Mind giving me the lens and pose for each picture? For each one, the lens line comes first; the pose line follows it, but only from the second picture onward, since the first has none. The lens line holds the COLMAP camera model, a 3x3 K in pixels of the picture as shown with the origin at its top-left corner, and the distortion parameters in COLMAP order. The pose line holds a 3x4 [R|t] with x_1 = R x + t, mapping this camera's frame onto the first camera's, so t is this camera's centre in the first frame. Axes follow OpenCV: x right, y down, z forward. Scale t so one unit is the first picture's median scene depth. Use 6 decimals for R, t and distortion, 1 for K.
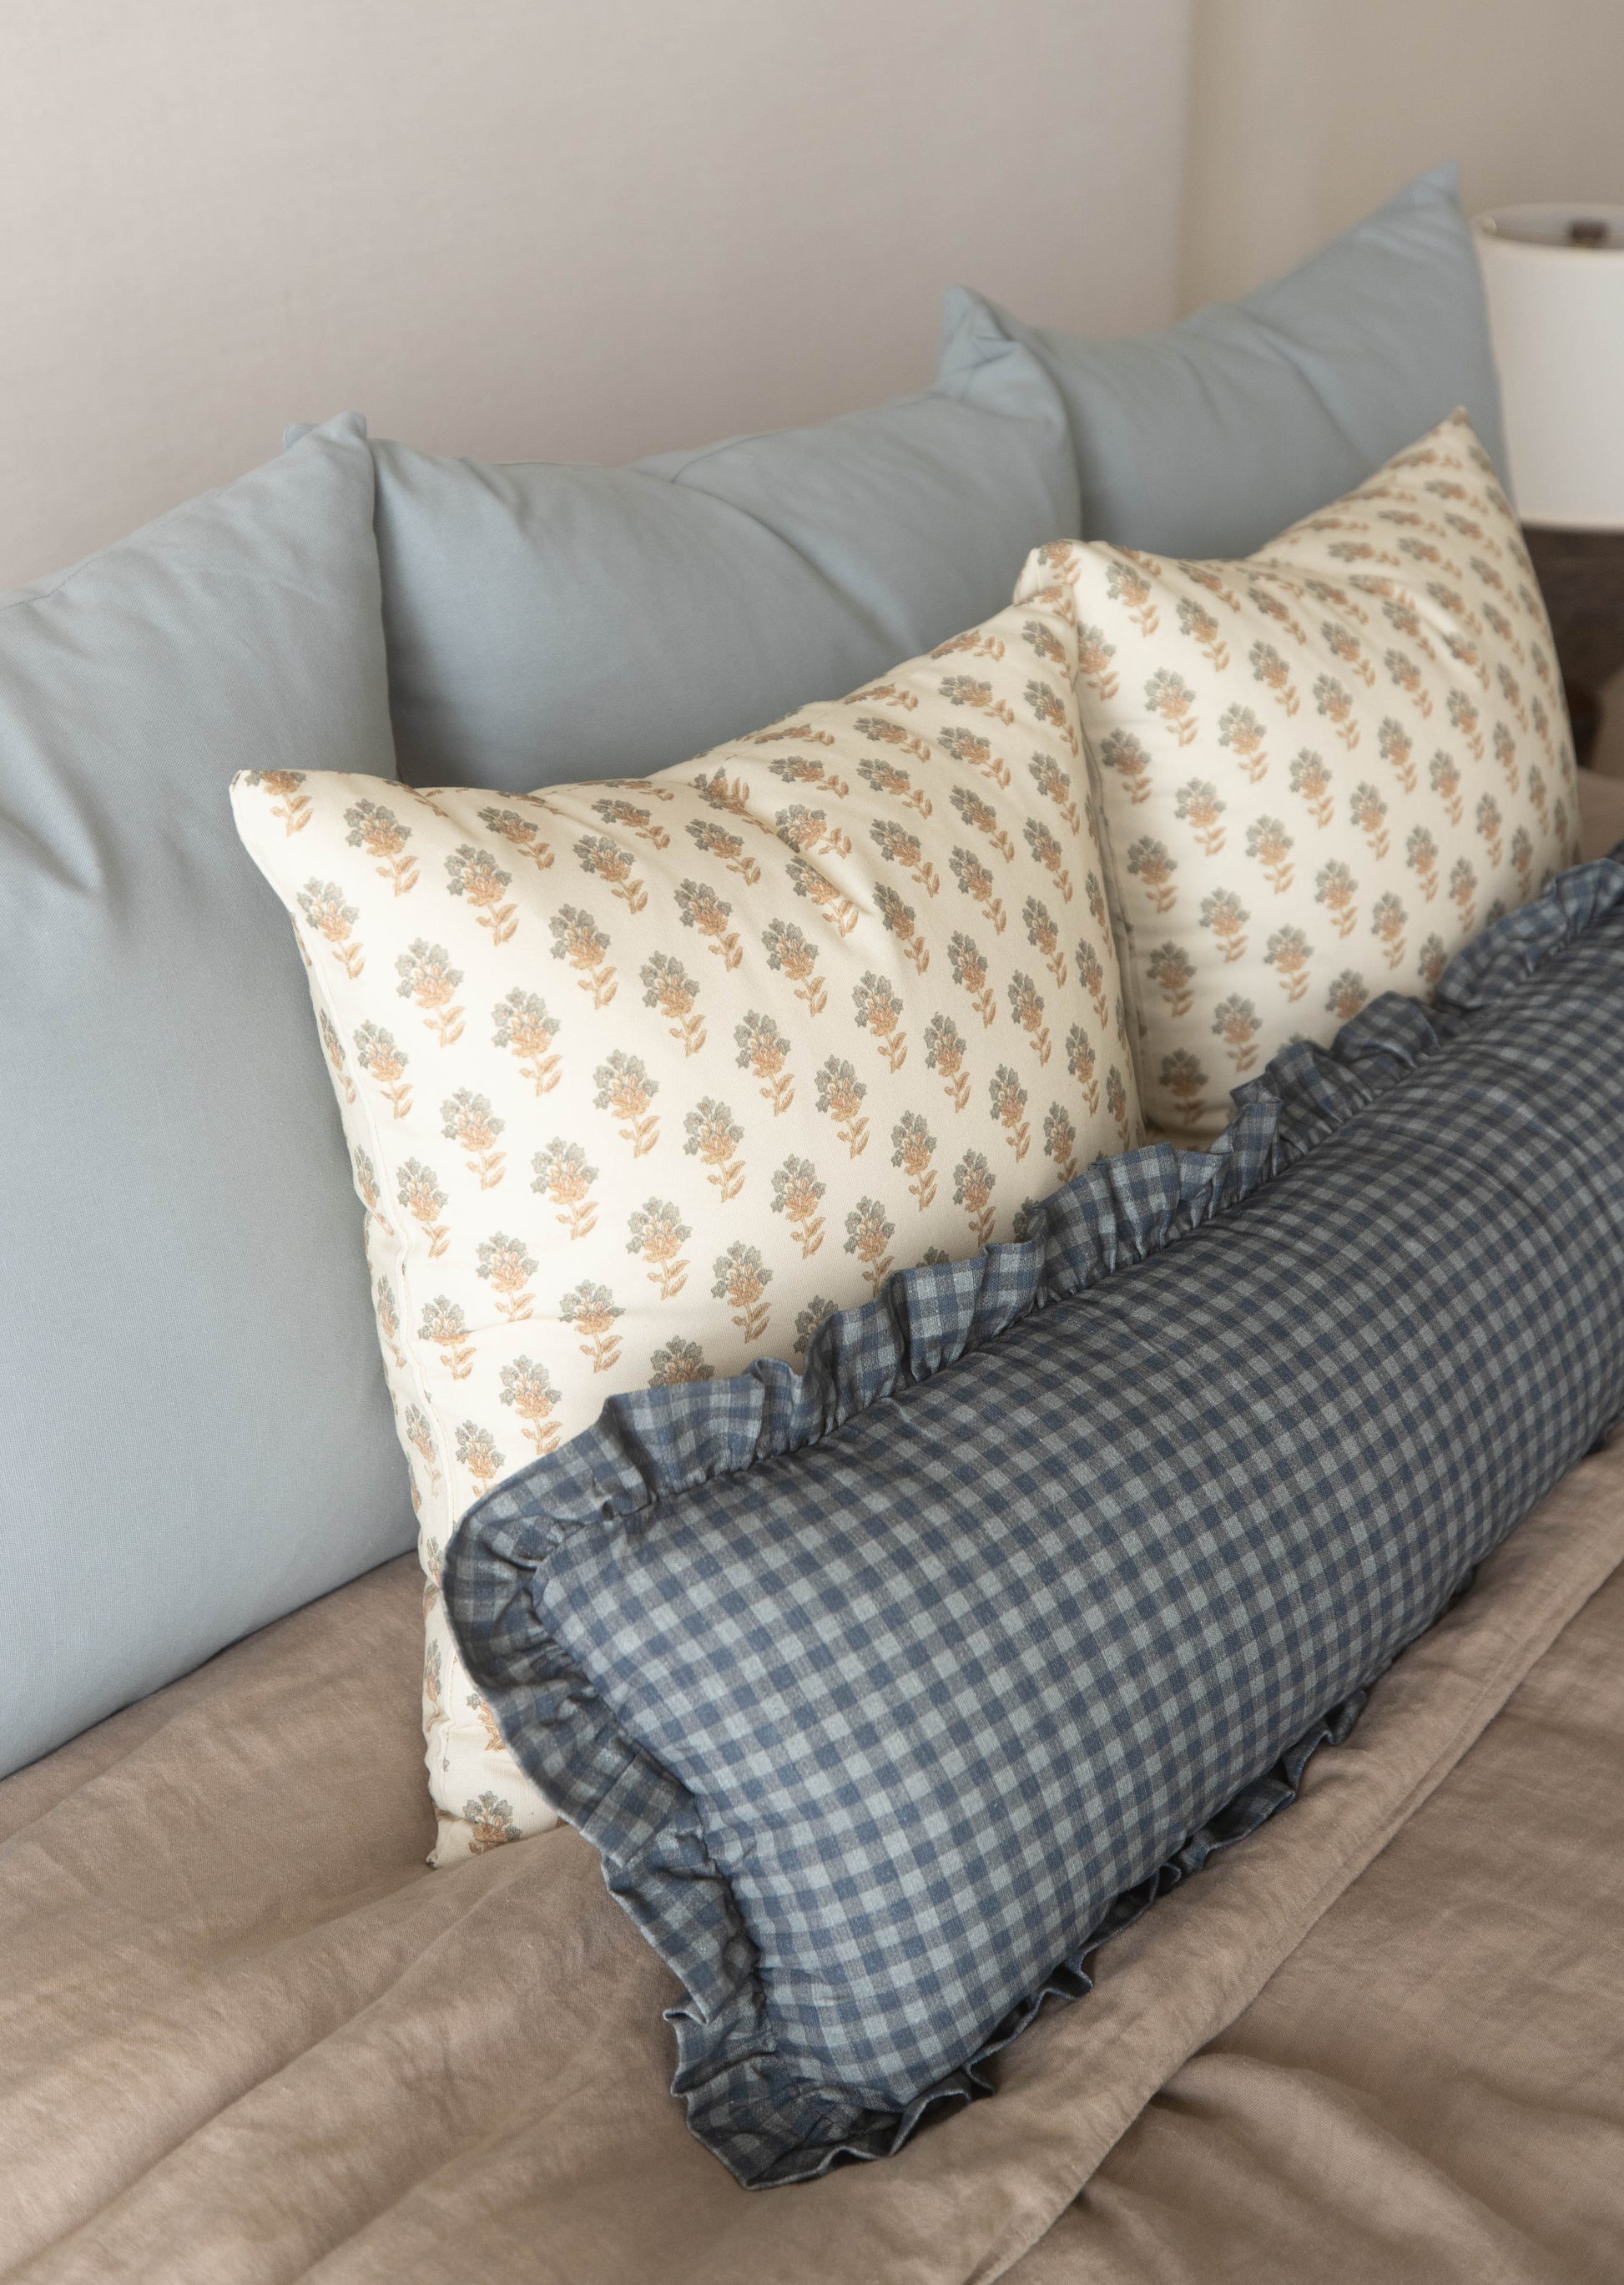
lens RADIAL K [[2467.2, 0, 735.8], [0, 2467.2, 1039.6], [0, 0, 1]] dist [0.042404, 0.000000]
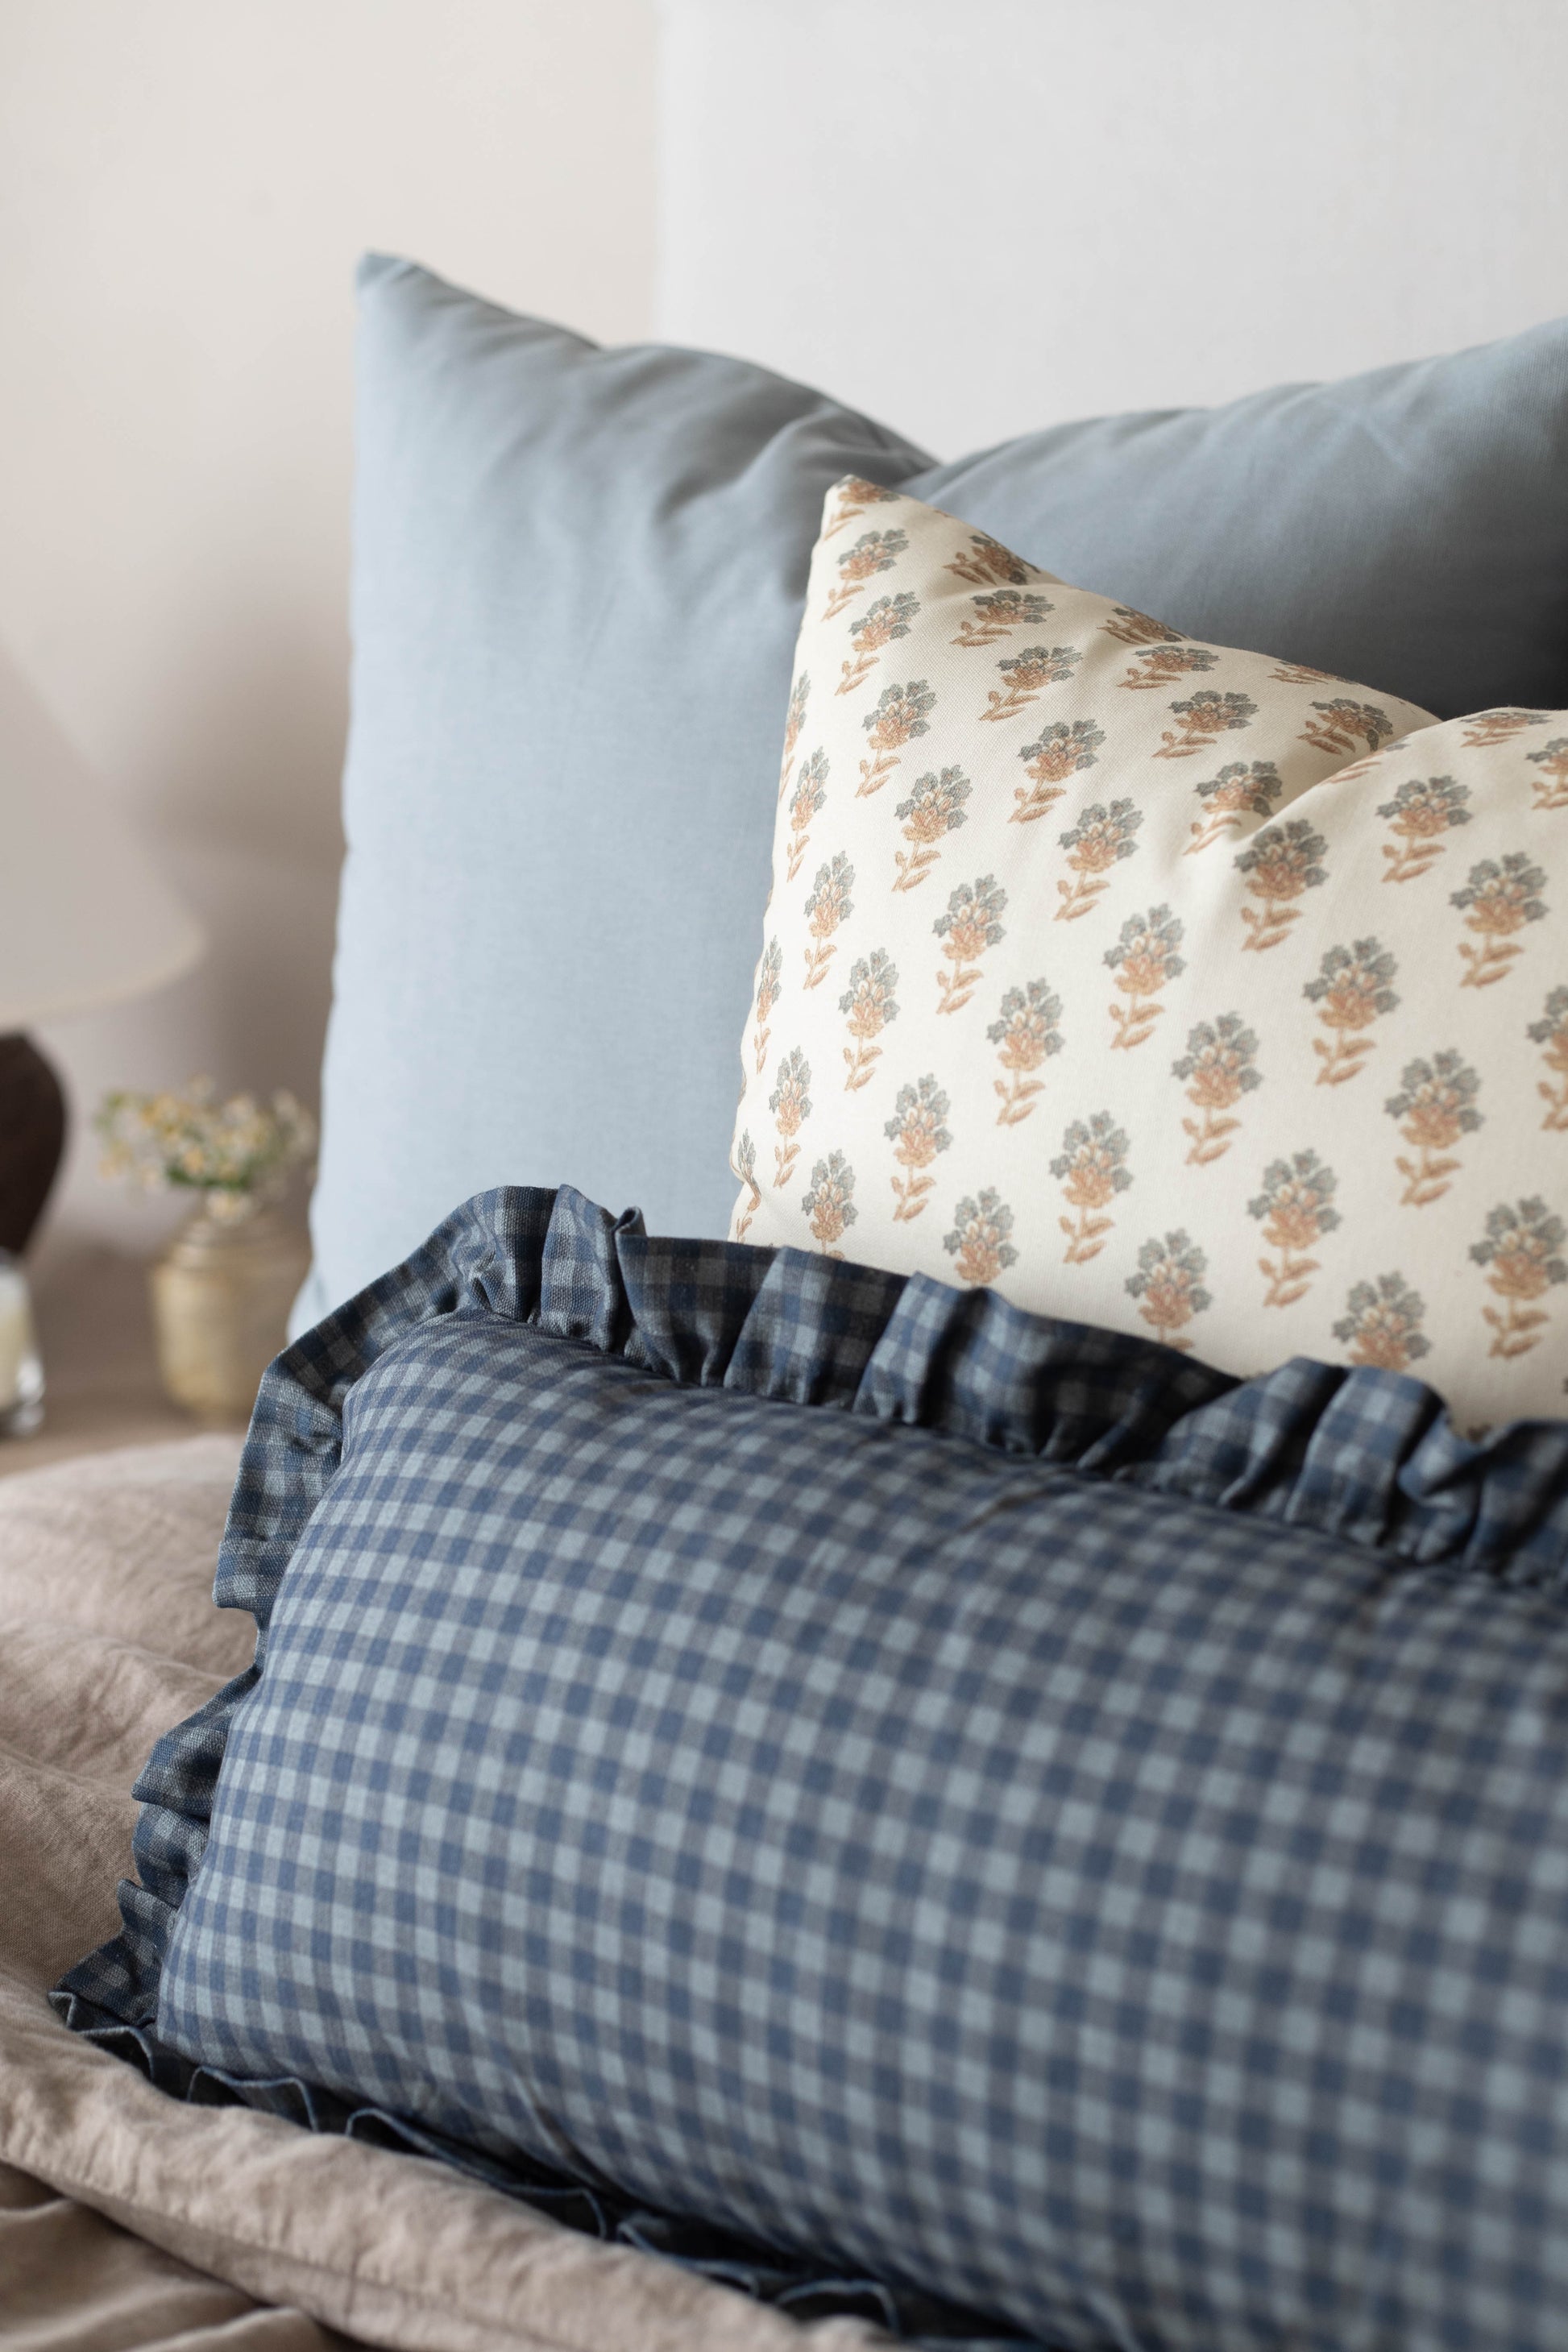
lens RADIAL K [[3520.9, 0, 782.1], [0, 3520.9, 1191.2], [0, 0, 1]] dist [0.006644, 0.000000]
pose [[0.181867, 0.246393, -0.951953, 1.010911], [-0.460143, 0.876887, 0.139055, -0.046201], [0.869018, 0.412745, 0.272853, 0.707372]]
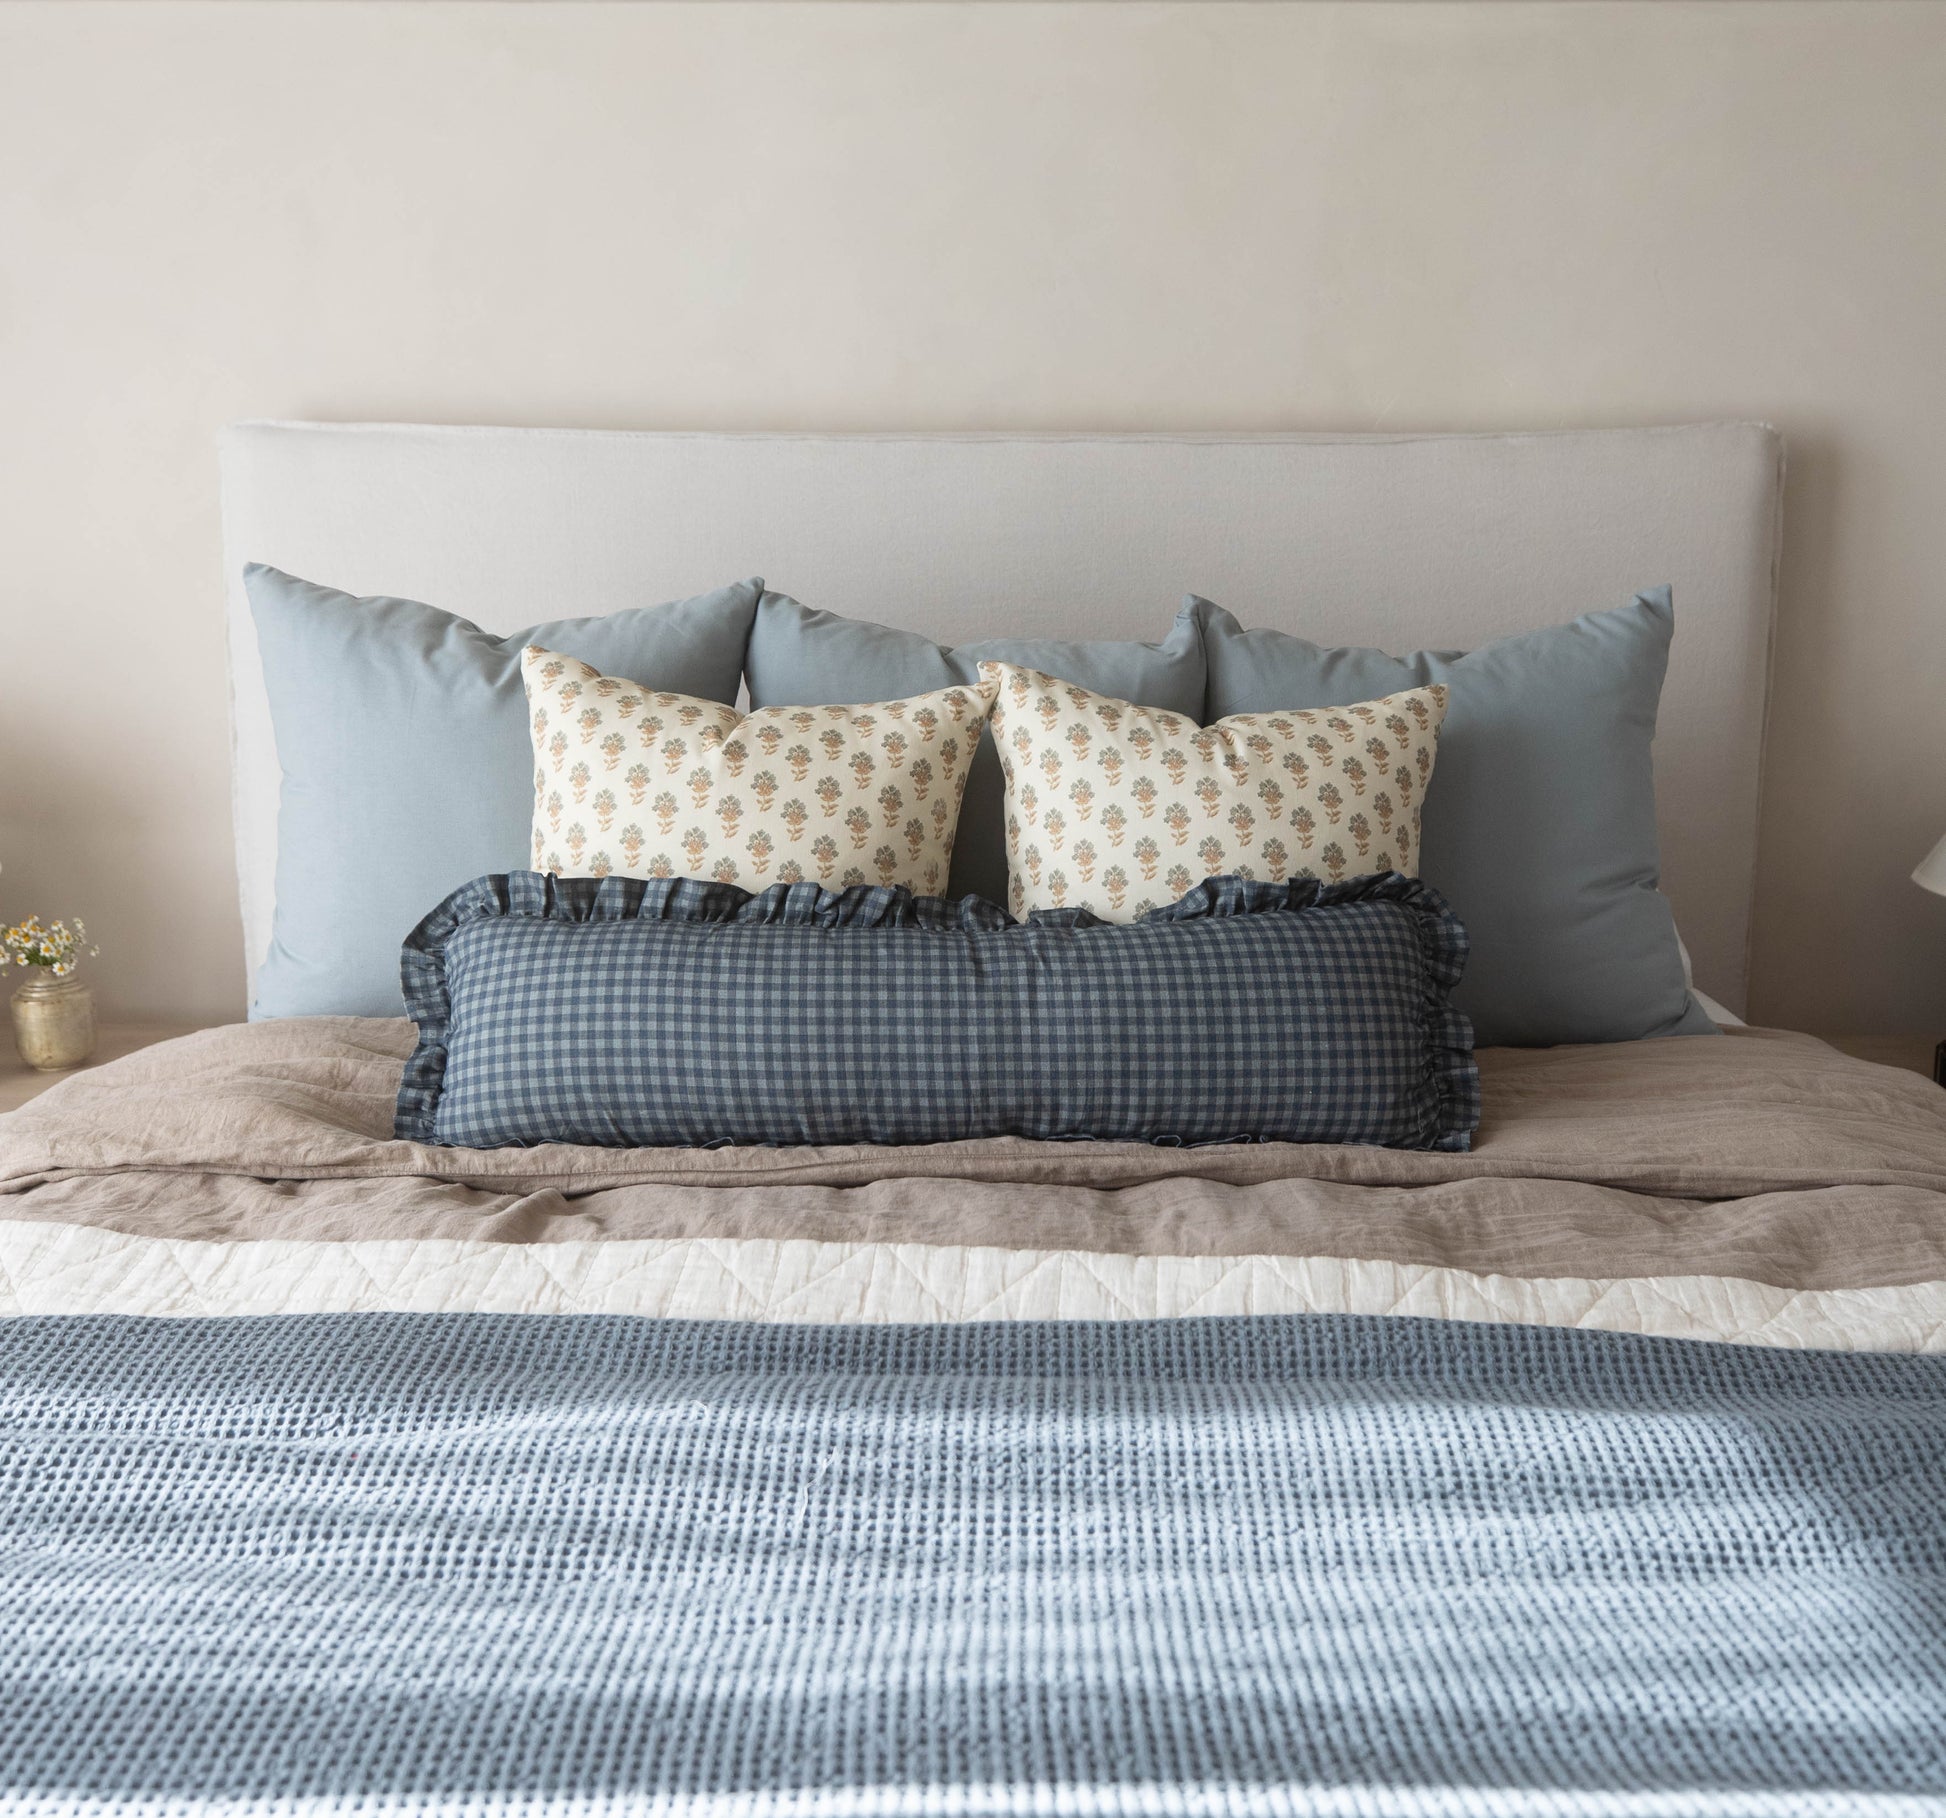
lens RADIAL K [[1987.0, 0, 1004.4], [0, 1987.0, 874.8], [0, 0, 1]] dist [0.010138, 0.000000]
pose [[0.700668, 0.139390, -0.699739, 1.655203], [-0.342841, 0.925863, -0.158862, 0.280726], [0.625719, 0.351209, 0.696511, -0.102826]]
